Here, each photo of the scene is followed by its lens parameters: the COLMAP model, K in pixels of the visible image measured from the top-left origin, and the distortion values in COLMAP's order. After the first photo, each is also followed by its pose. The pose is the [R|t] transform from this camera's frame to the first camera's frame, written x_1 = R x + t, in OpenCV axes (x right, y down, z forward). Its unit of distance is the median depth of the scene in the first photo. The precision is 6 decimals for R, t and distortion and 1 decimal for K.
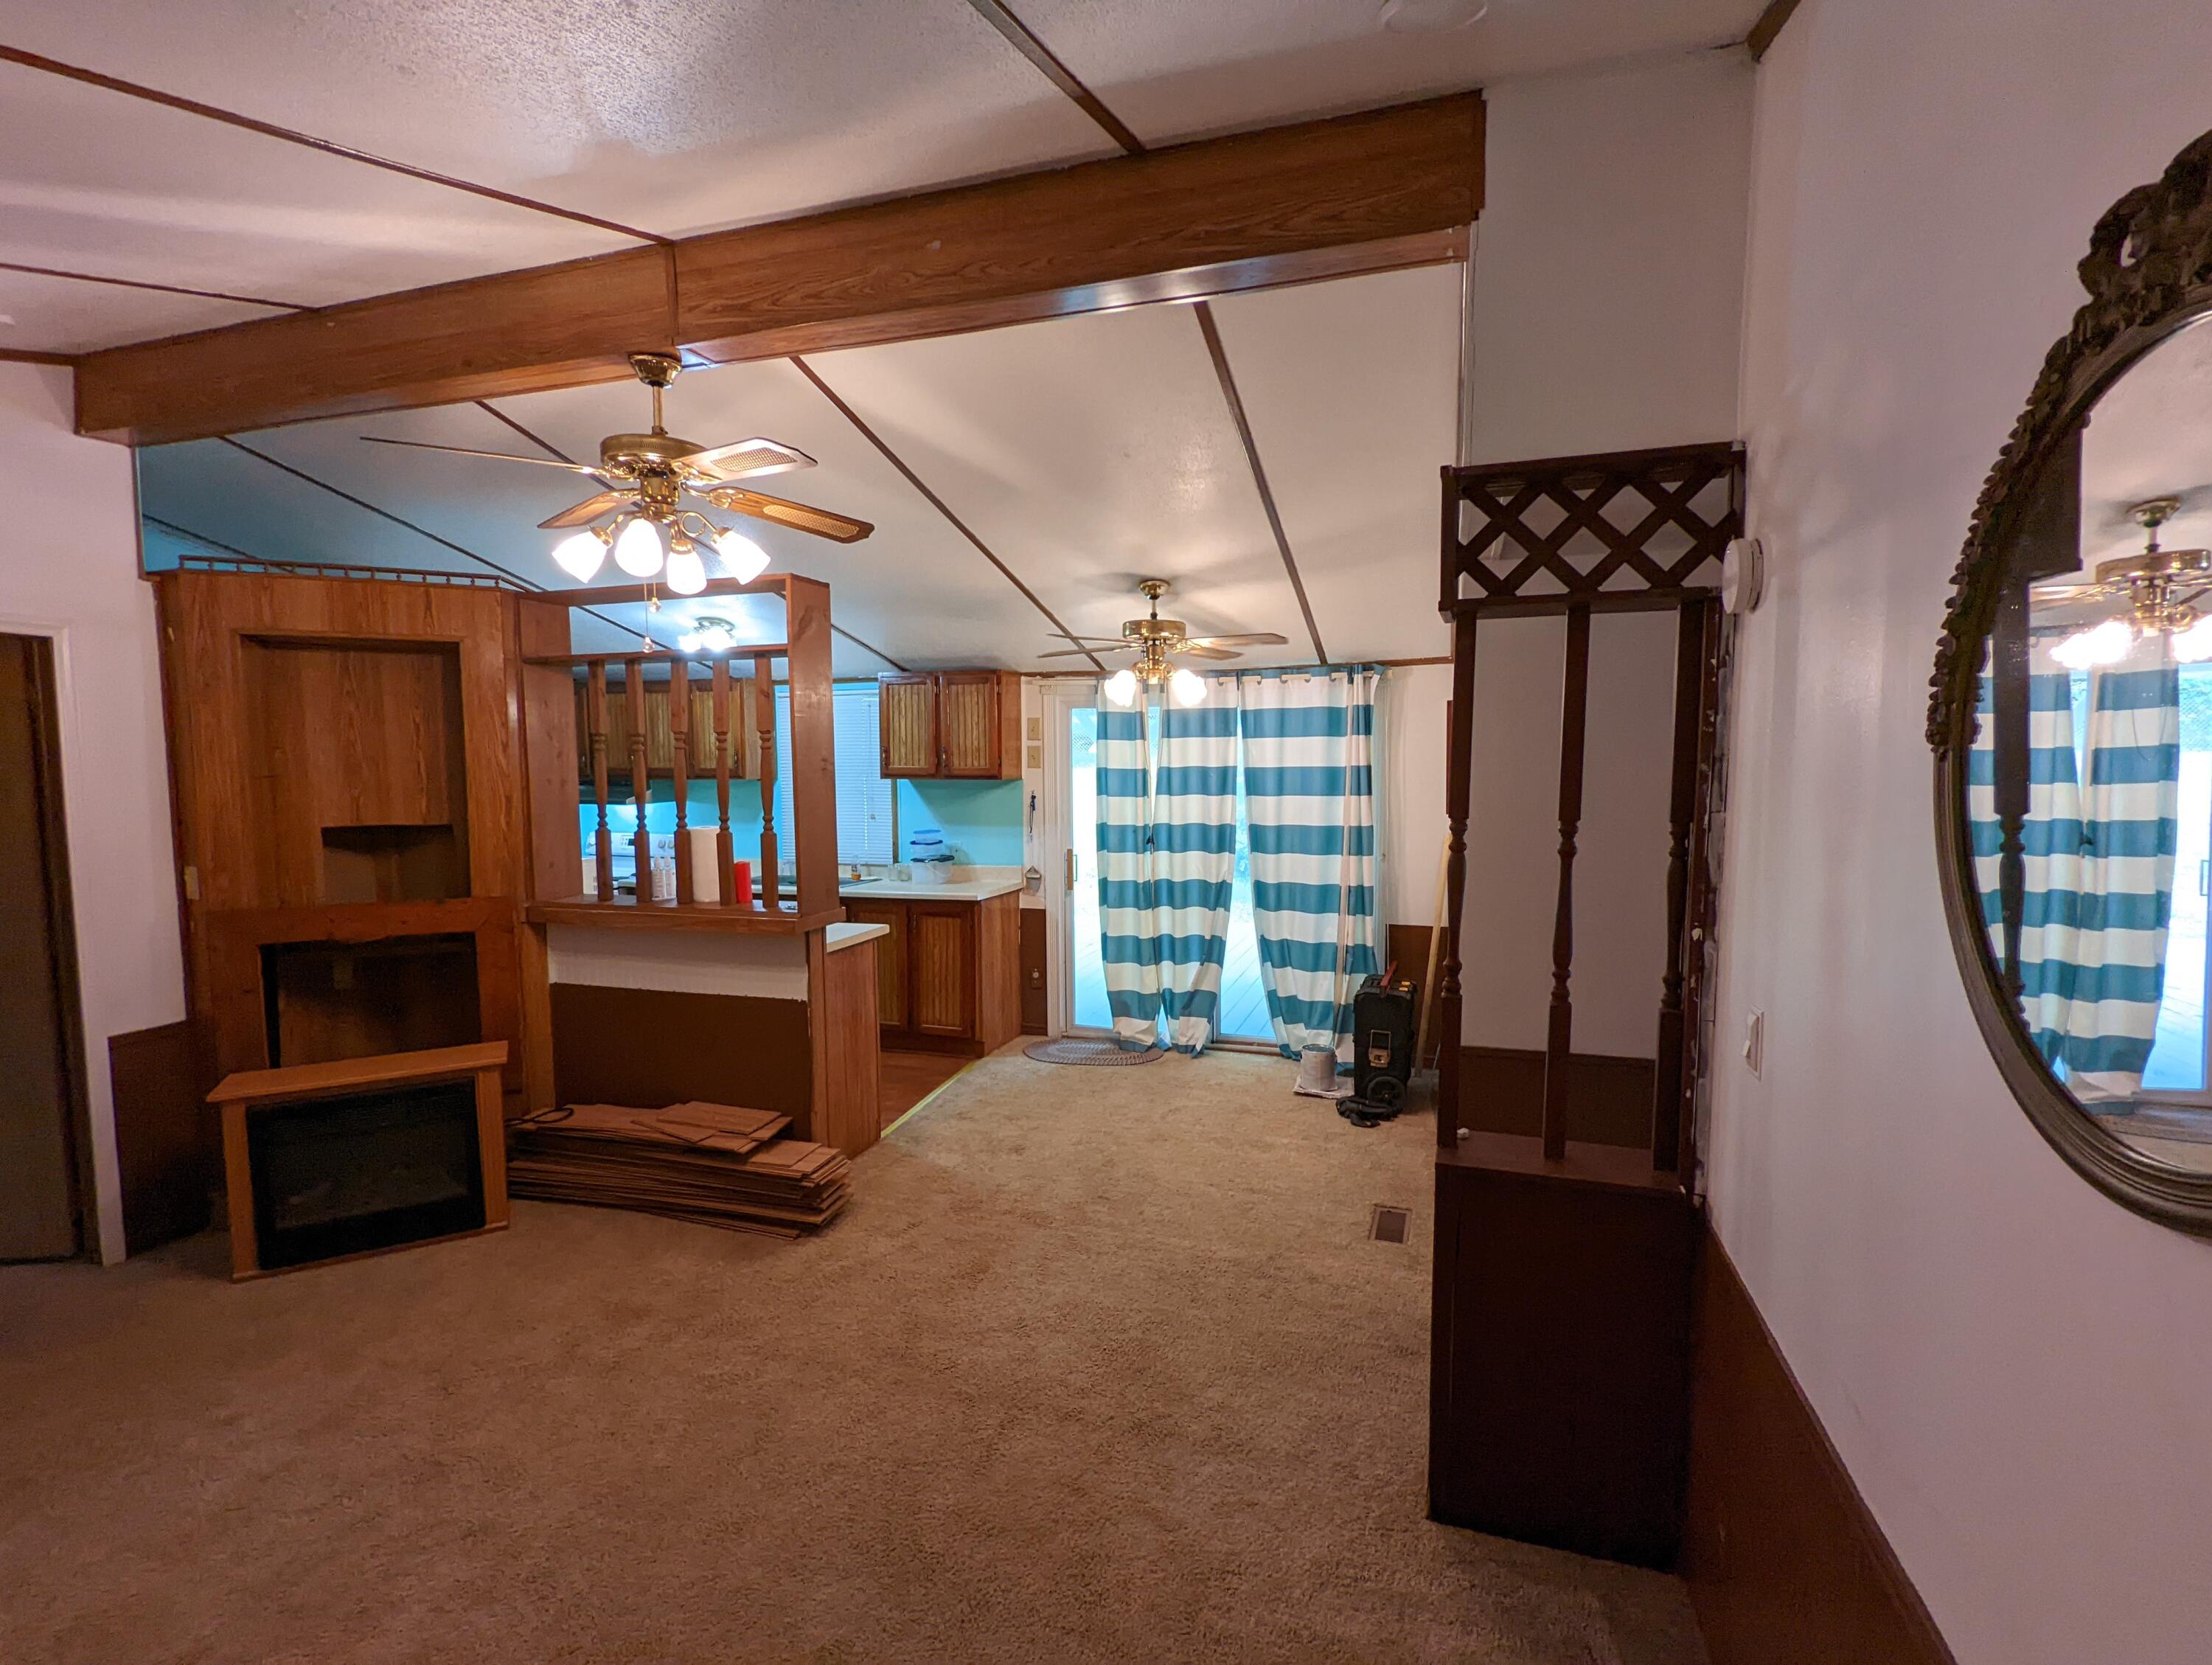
lens RADIAL K [[1054.9, 0, 1119.5], [0, 1054.9, 848.0], [0, 0, 1]] dist [0.000340, -0.000270]
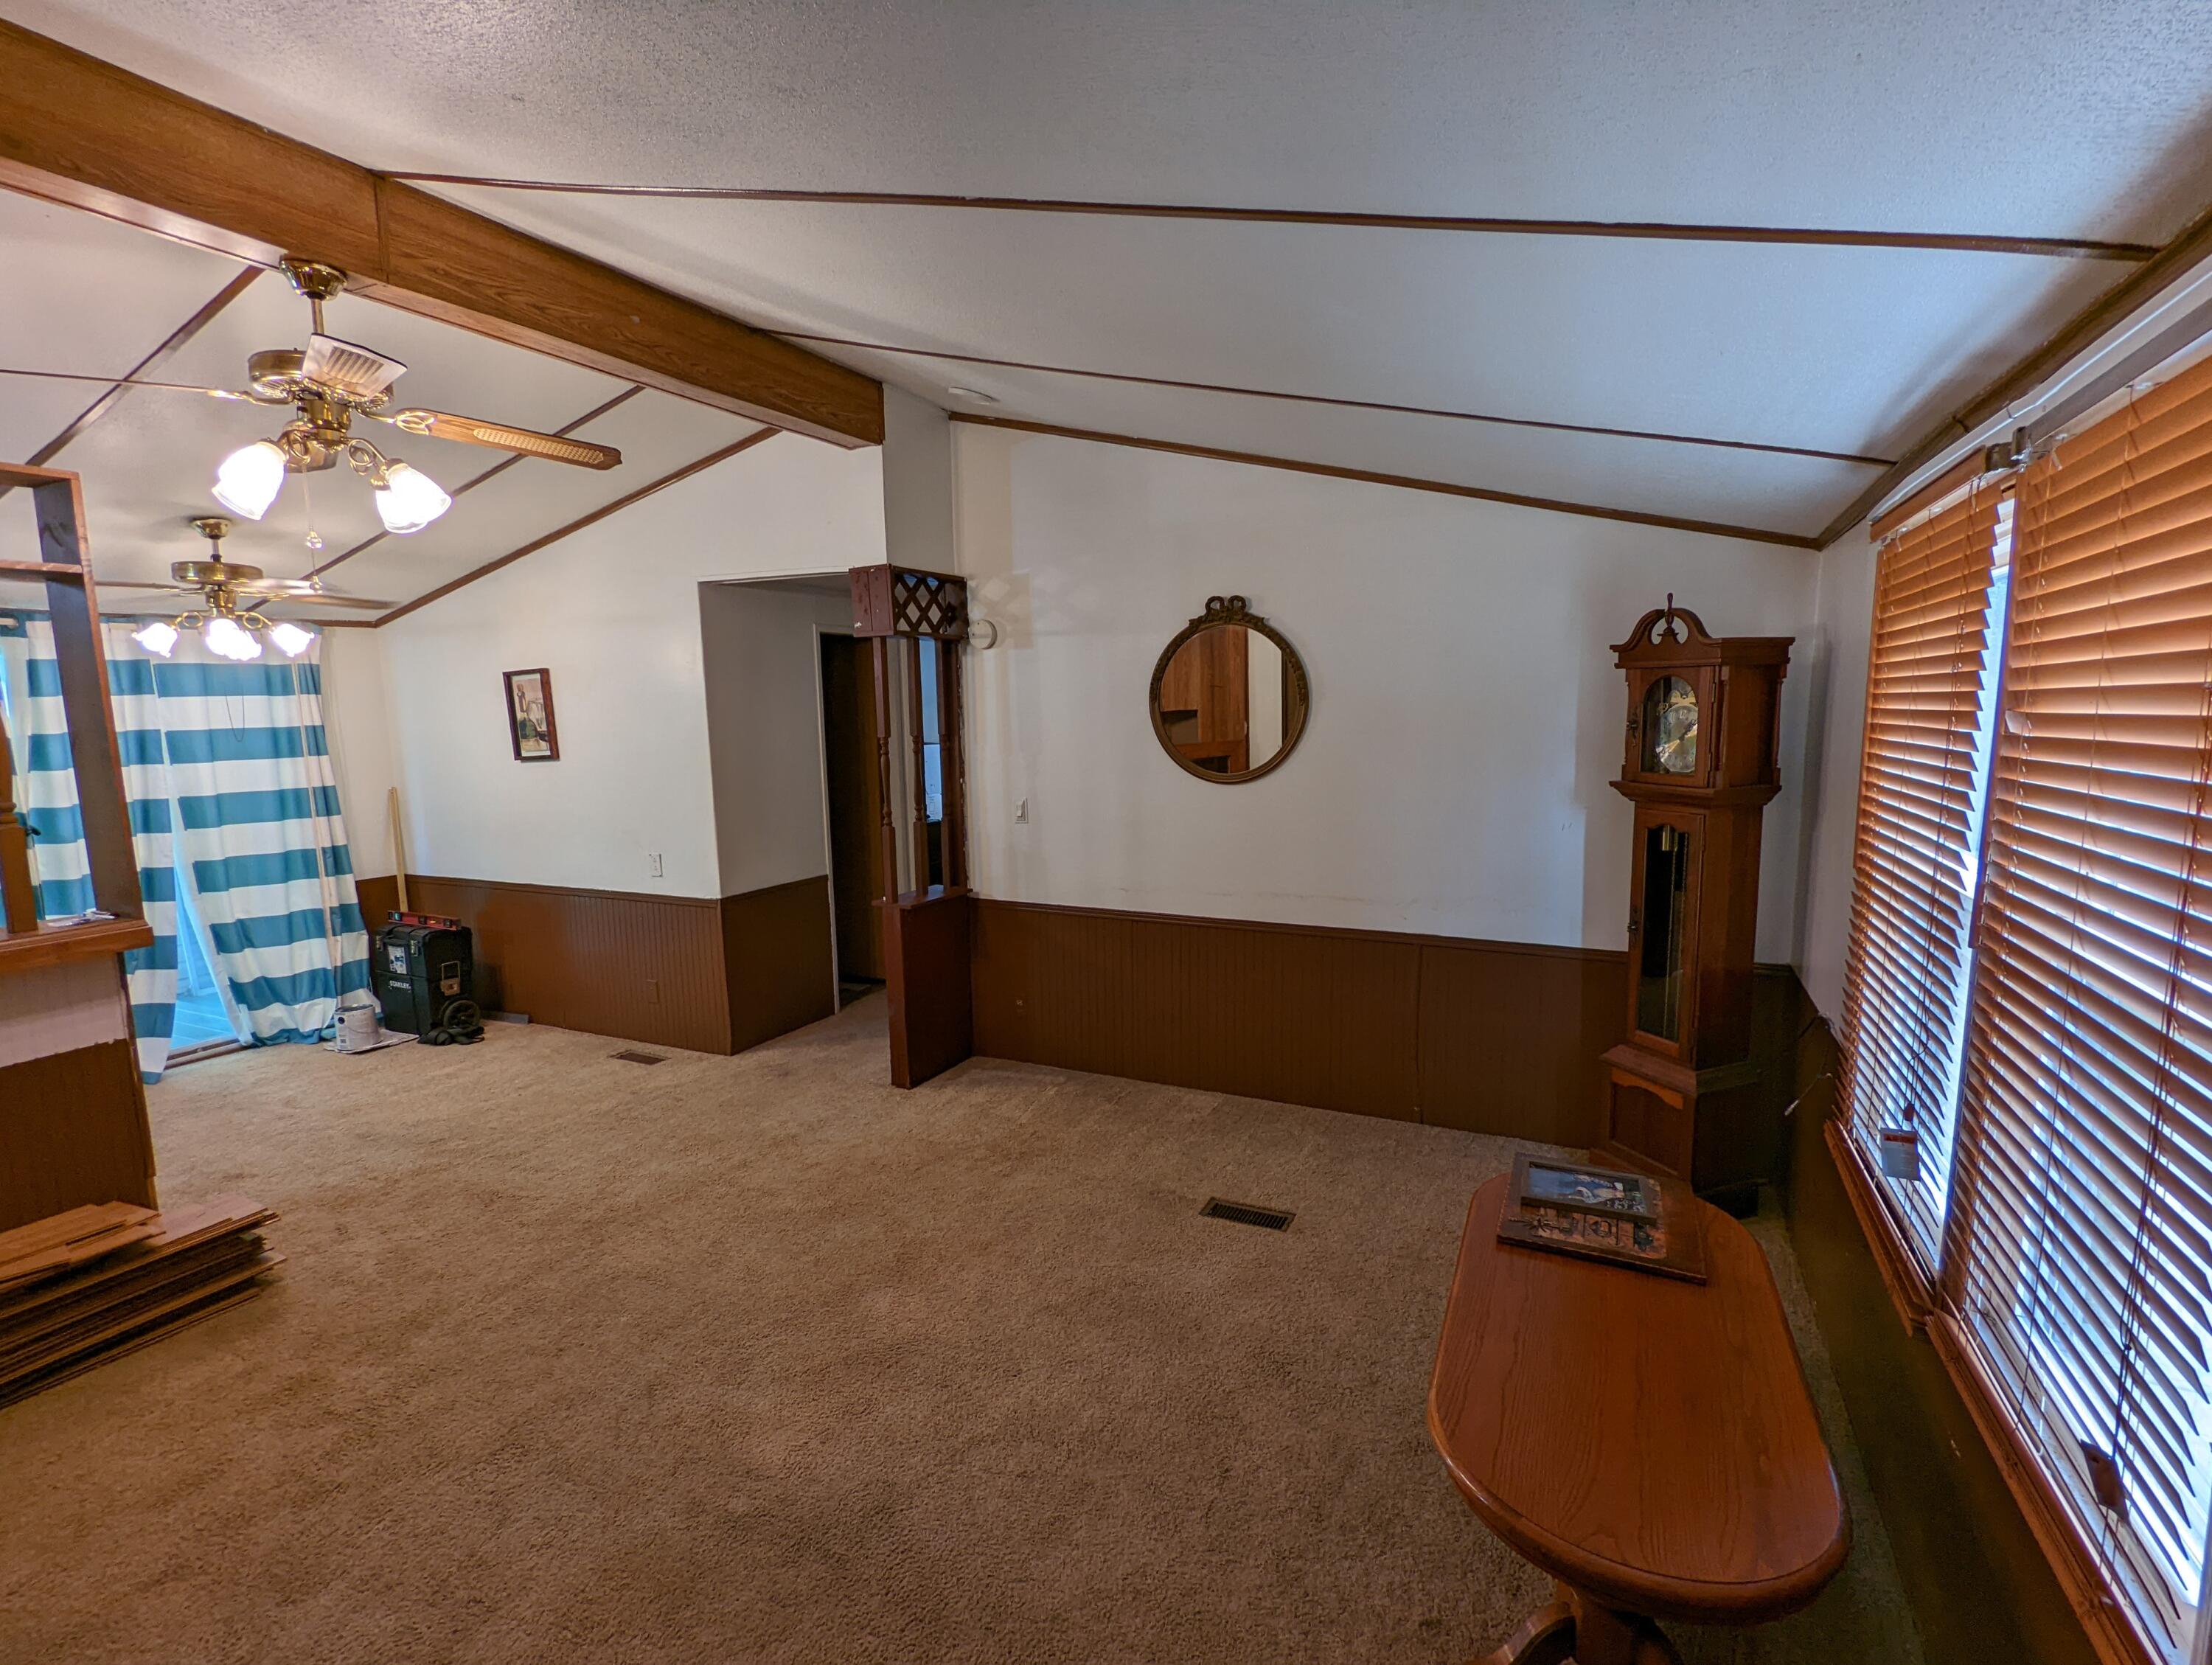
lens RADIAL K [[1054.9, 0, 1119.0], [0, 1054.9, 847.6], [0, 0, 1]] dist [0.000340, -0.000270]
pose [[0.132166, -0.132287, 0.982360, -0.940574], [0.101124, 0.987683, 0.119399, -0.009704], [-0.986056, 0.083560, 0.143916, 0.170943]]
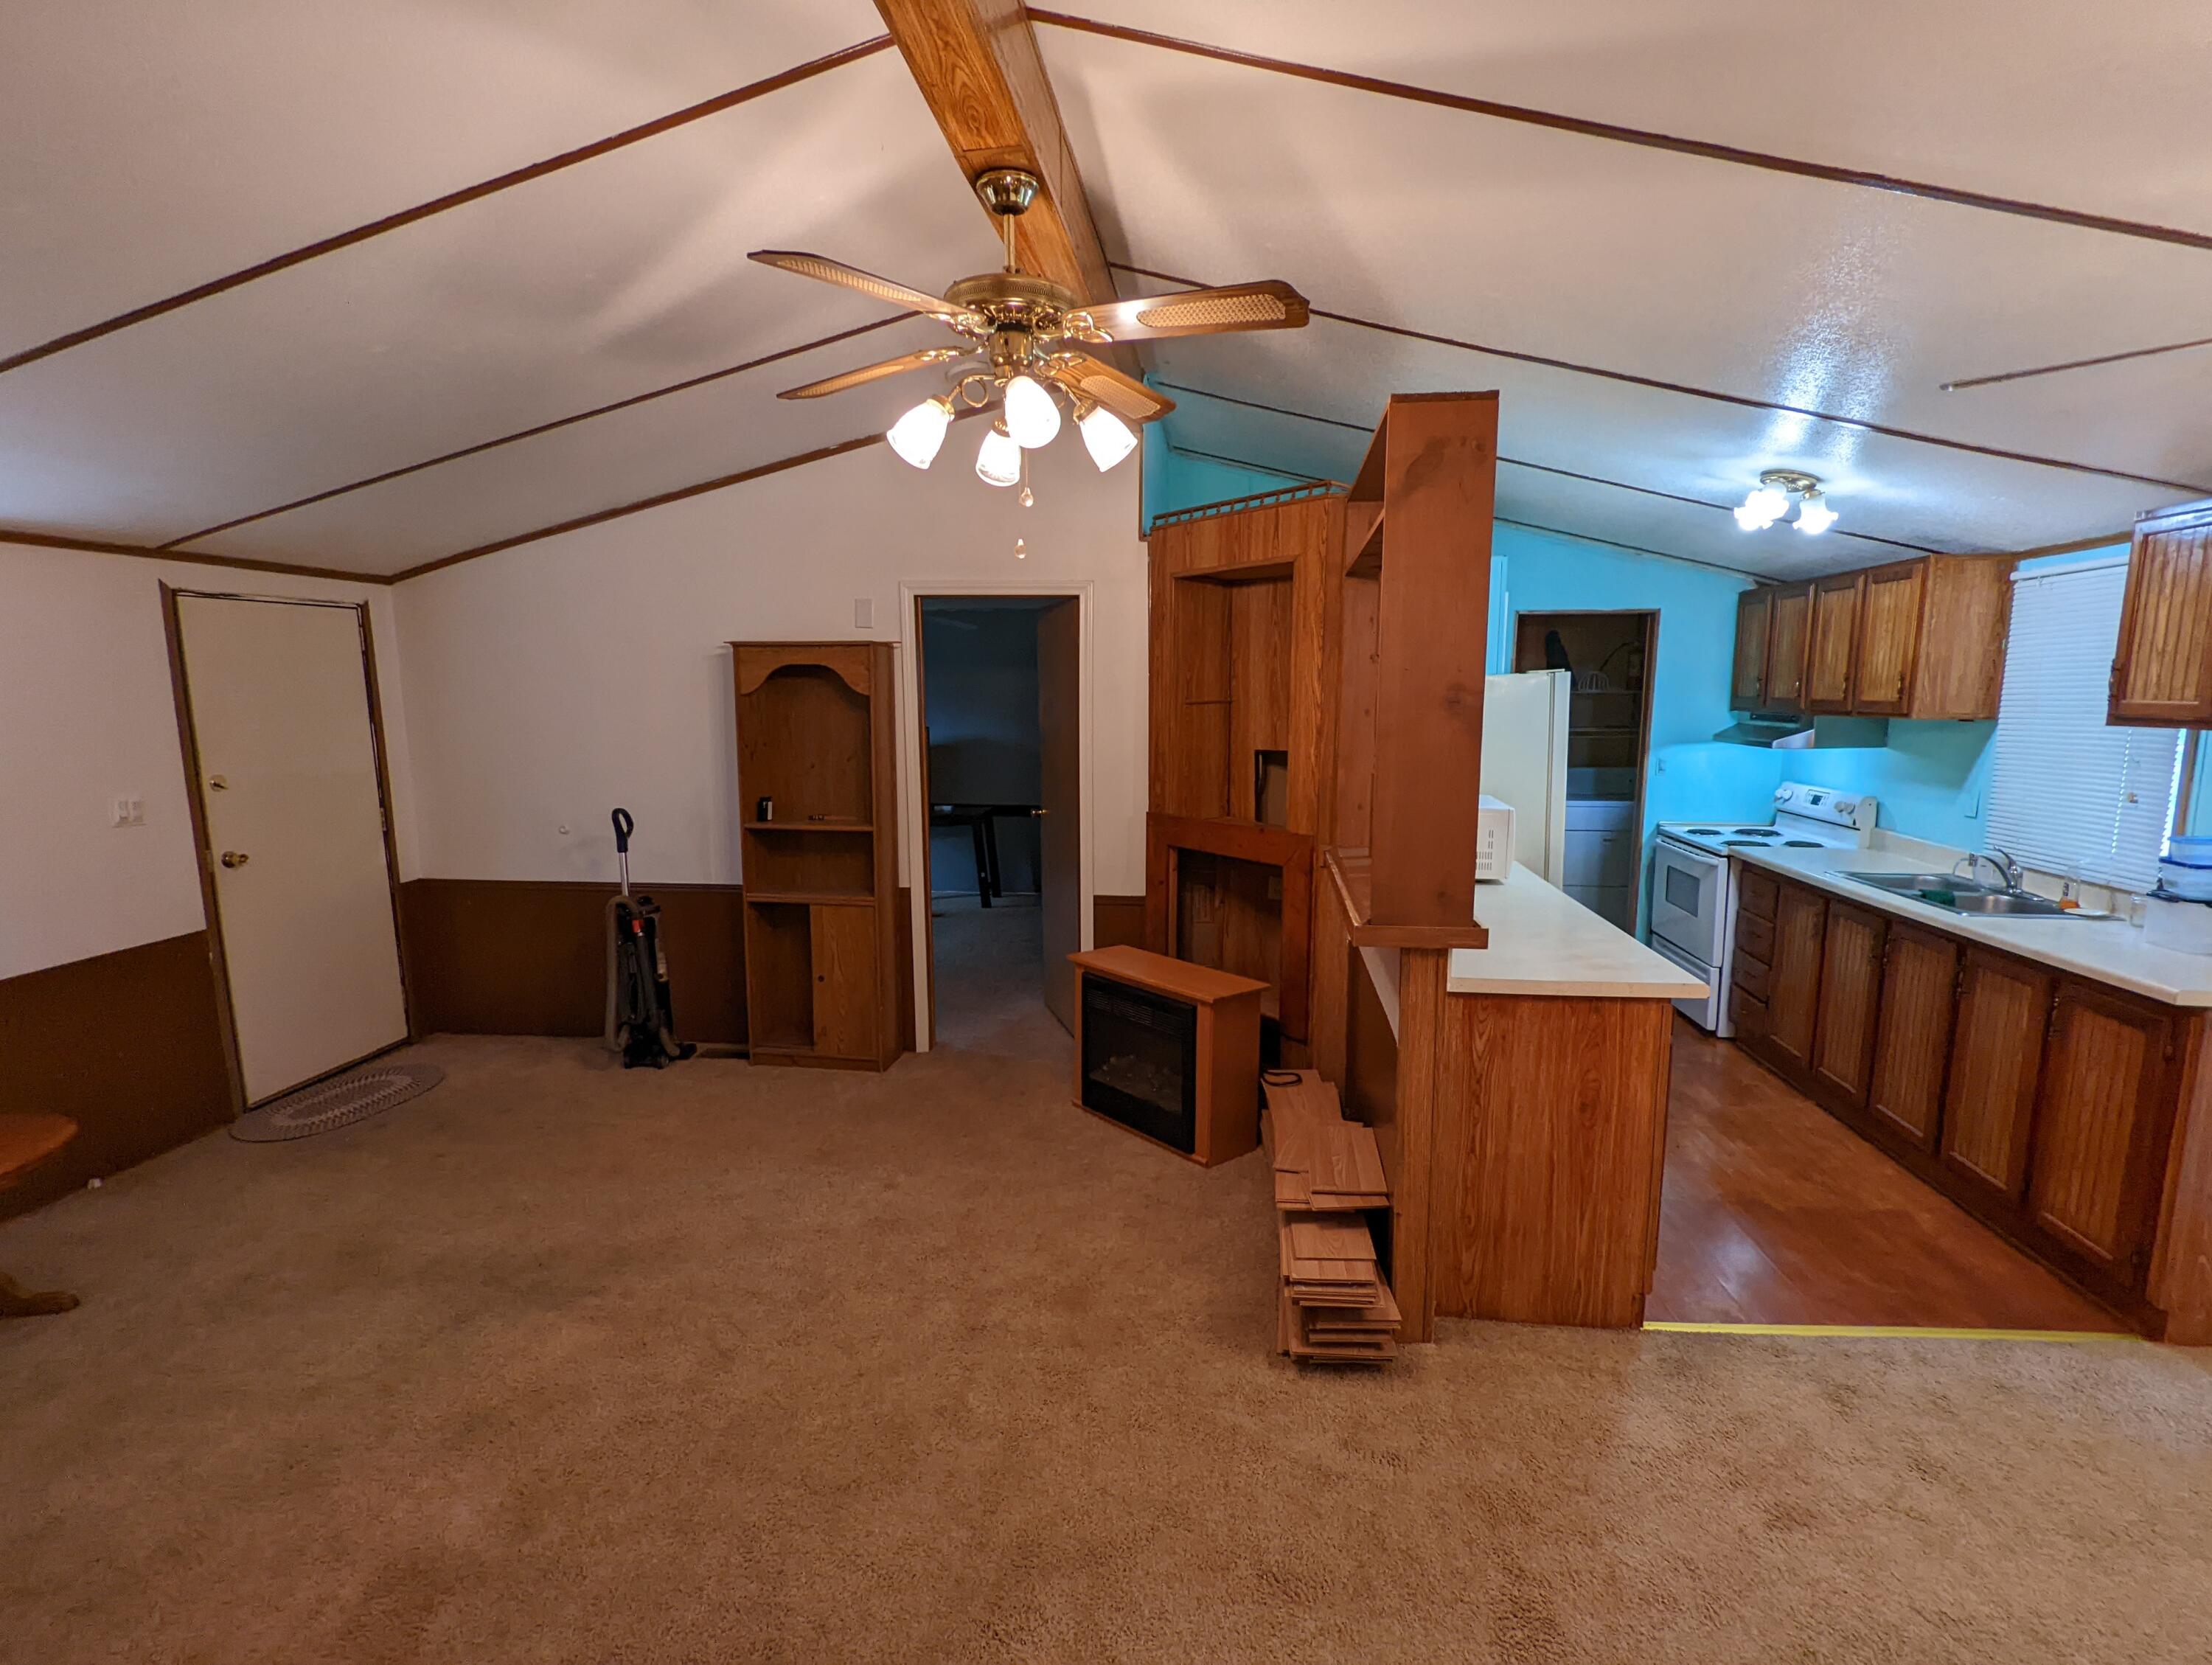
lens RADIAL K [[1054.9, 0, 1110.0], [0, 1054.9, 845.7], [0, 0, 1]] dist [0.000340, -0.000270]
pose [[0.184083, 0.147451, -0.971788, 0.306973], [-0.082581, 0.987508, 0.134193, -0.058706], [0.979435, 0.055548, 0.193960, 0.688446]]
